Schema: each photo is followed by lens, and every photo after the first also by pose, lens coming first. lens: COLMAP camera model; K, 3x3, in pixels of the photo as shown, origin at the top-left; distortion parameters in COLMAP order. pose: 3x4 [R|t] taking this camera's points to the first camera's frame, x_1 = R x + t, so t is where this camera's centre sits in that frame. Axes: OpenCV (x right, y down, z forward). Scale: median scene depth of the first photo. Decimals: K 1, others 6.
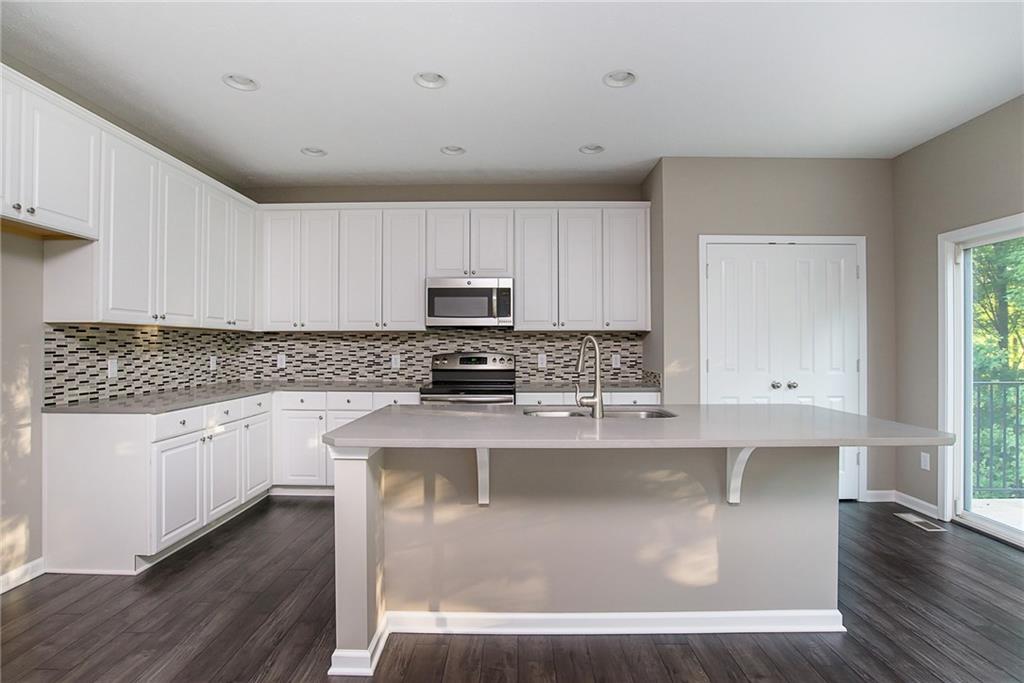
lens RADIAL K [[519.7, 0, 515.8], [0, 519.7, 343.2], [0, 0, 1]] dist [-0.066112, 0.029763]
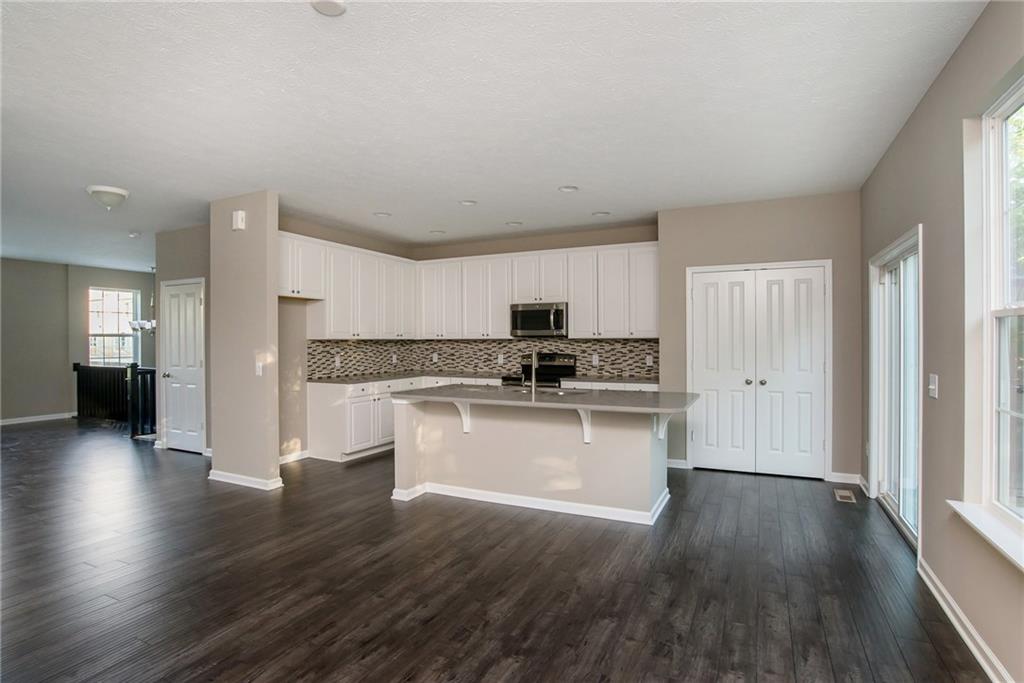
lens RADIAL K [[519.7, 0, 515.8], [0, 519.7, 343.2], [0, 0, 1]] dist [-0.066112, 0.029763]
pose [[0.904950, -0.000504, -0.425518, 0.480559], [0.004931, 0.999945, 0.009304, -0.025536], [0.425490, -0.010518, 0.904902, -0.362634]]
